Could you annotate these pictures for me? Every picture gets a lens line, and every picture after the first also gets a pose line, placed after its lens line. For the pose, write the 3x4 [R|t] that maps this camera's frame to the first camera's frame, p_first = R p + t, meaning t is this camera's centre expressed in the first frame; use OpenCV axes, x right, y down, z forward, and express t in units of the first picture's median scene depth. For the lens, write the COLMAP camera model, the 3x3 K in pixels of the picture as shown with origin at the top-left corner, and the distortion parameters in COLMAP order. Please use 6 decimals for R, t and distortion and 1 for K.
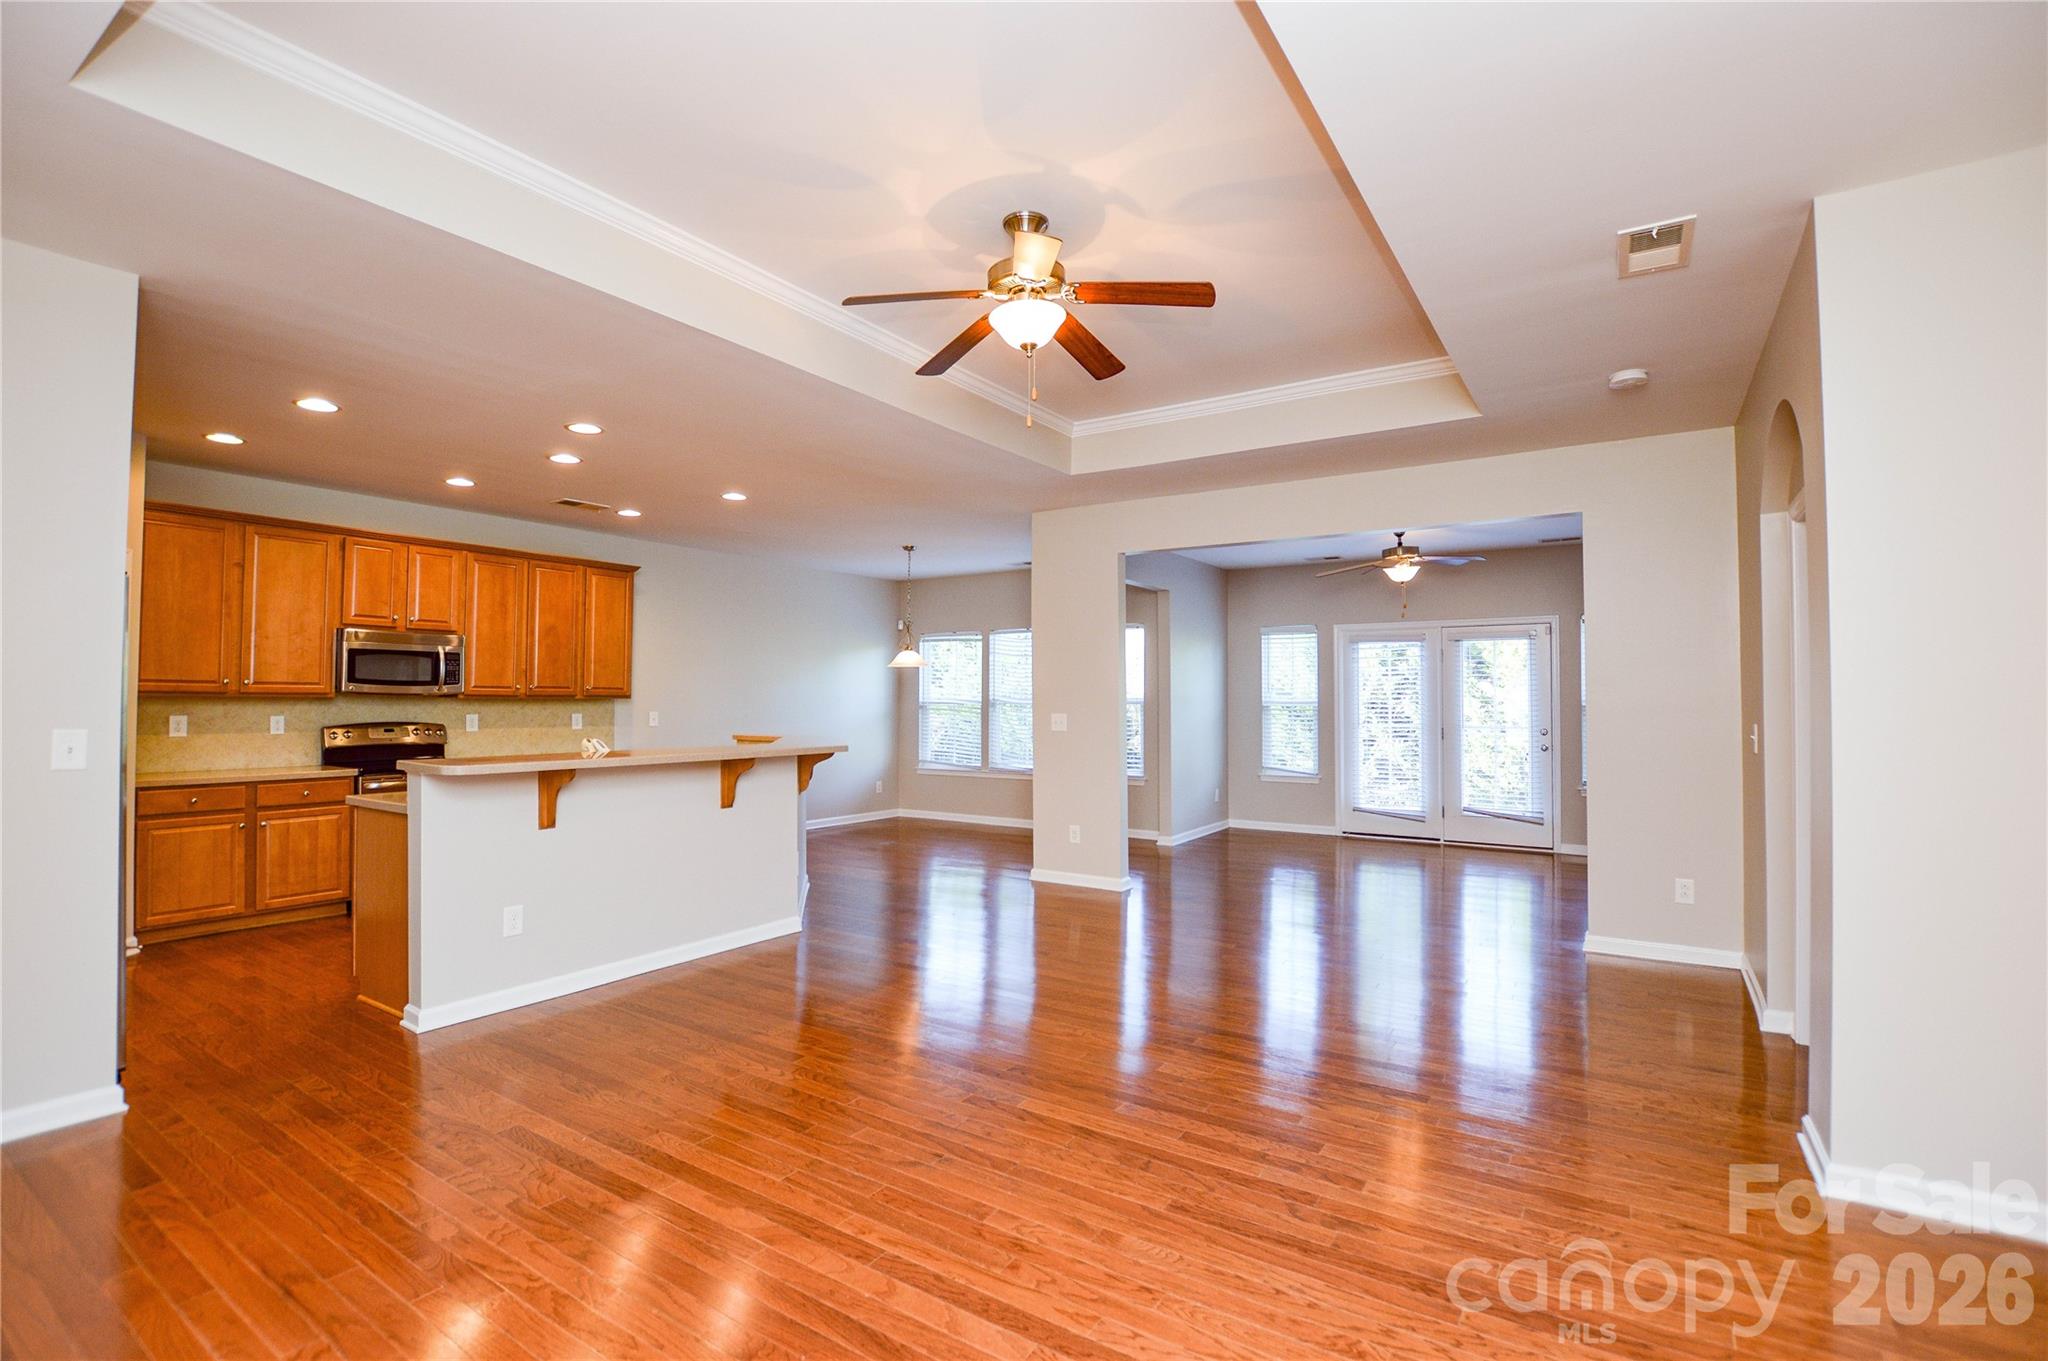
lens RADIAL K [[923.9, 0, 1027.3], [0, 923.9, 683.9], [0, 0, 1]] dist [-0.031191, 0.001901]
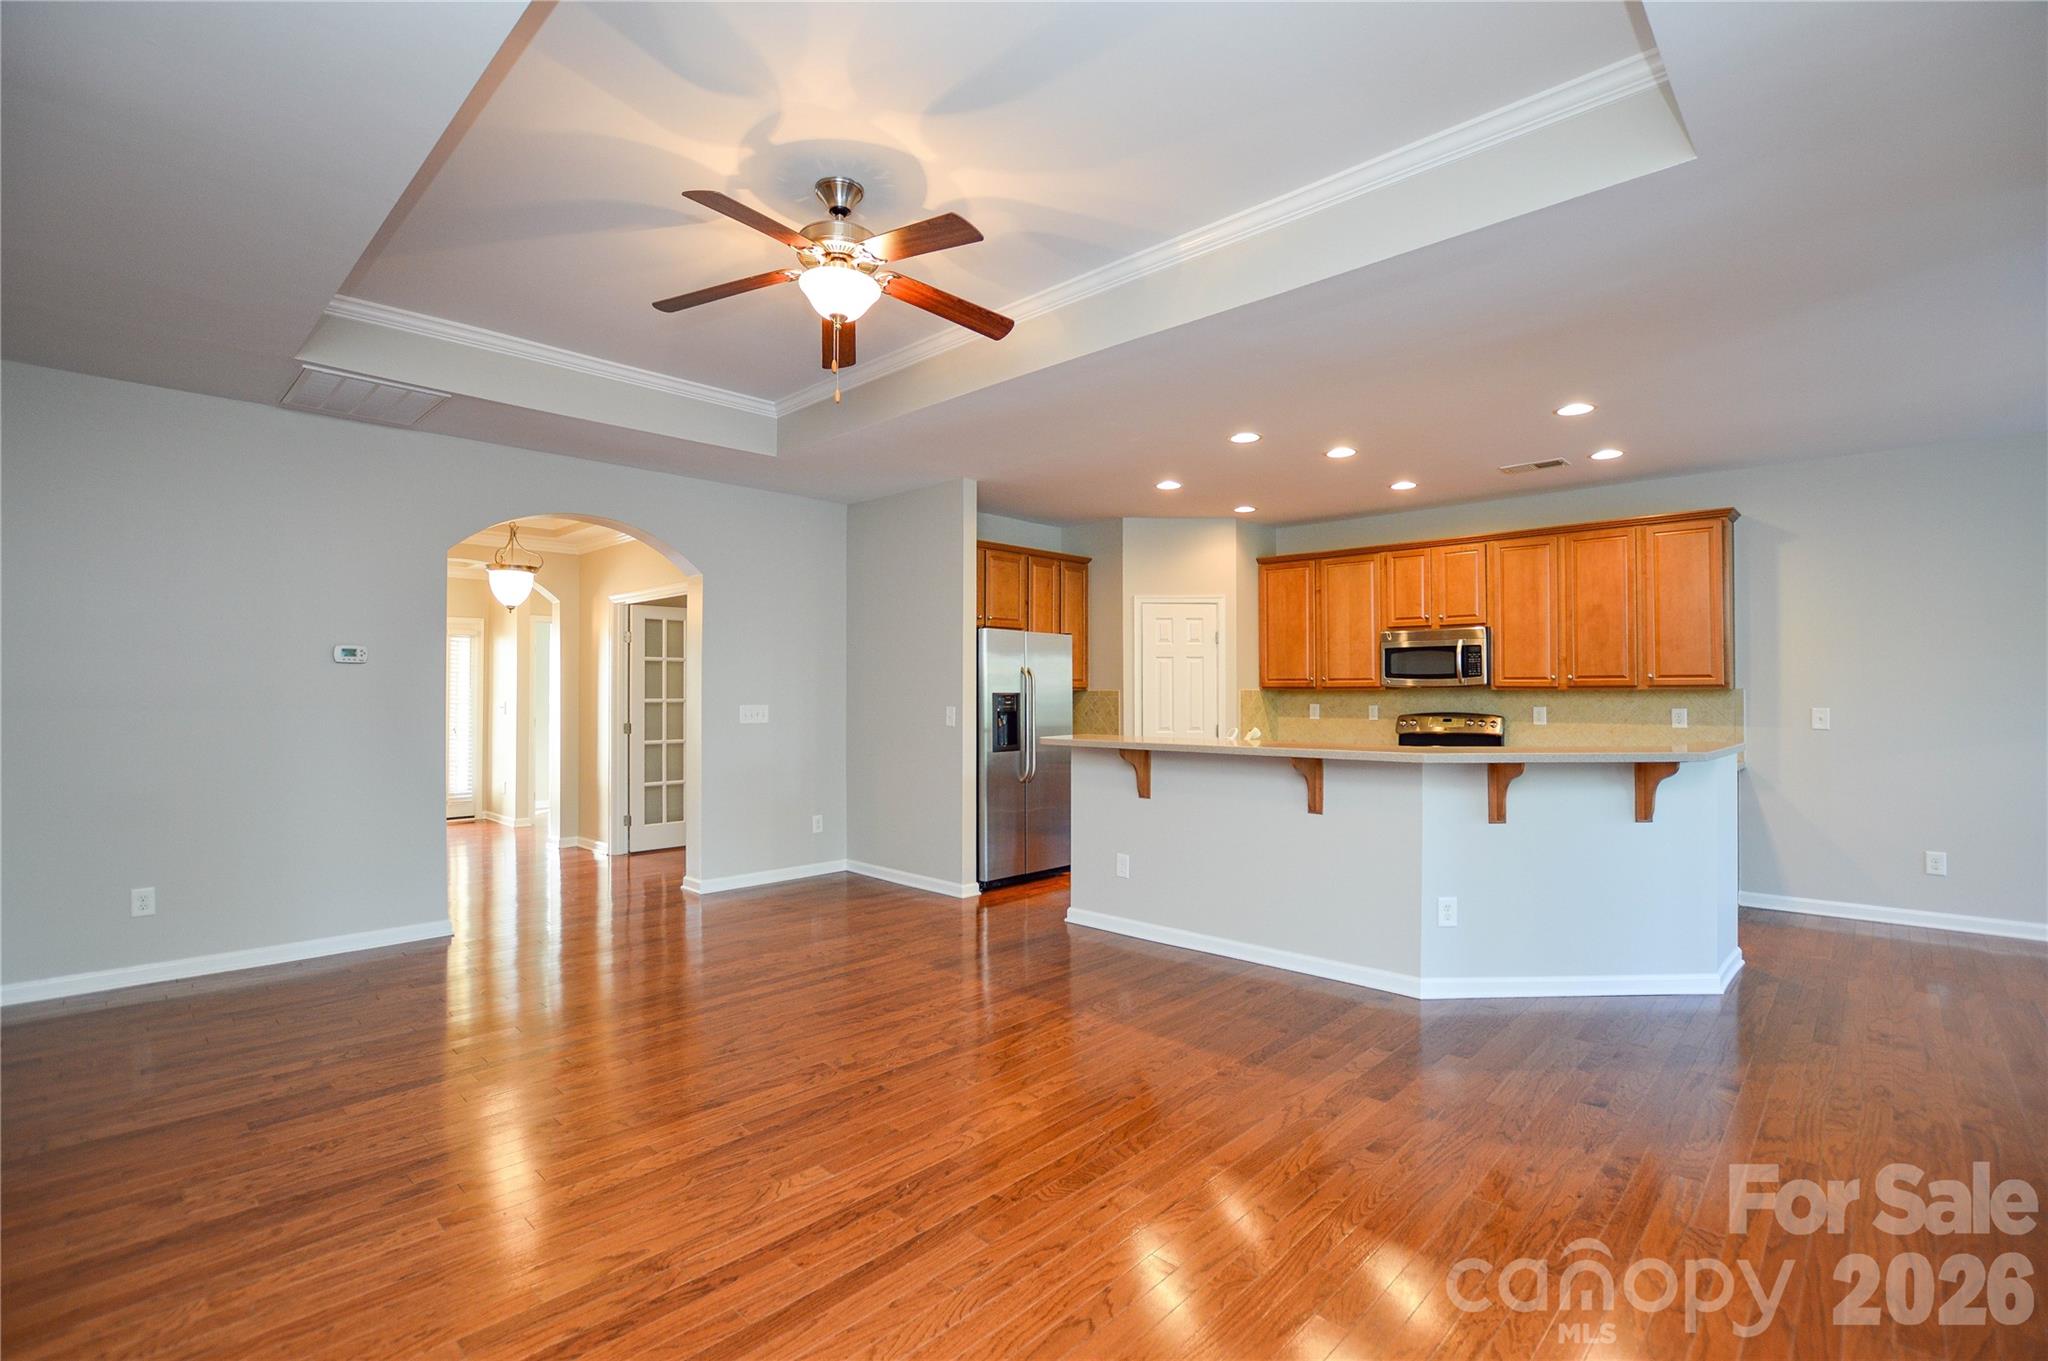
lens RADIAL K [[923.9, 0, 1020.2], [0, 923.9, 679.6], [0, 0, 1]] dist [-0.031191, 0.001901]
pose [[-0.177011, -0.017021, -0.984062, 0.496884], [0.018350, 0.999620, -0.020591, 0.016953], [0.984038, -0.021702, -0.176631, 0.744116]]
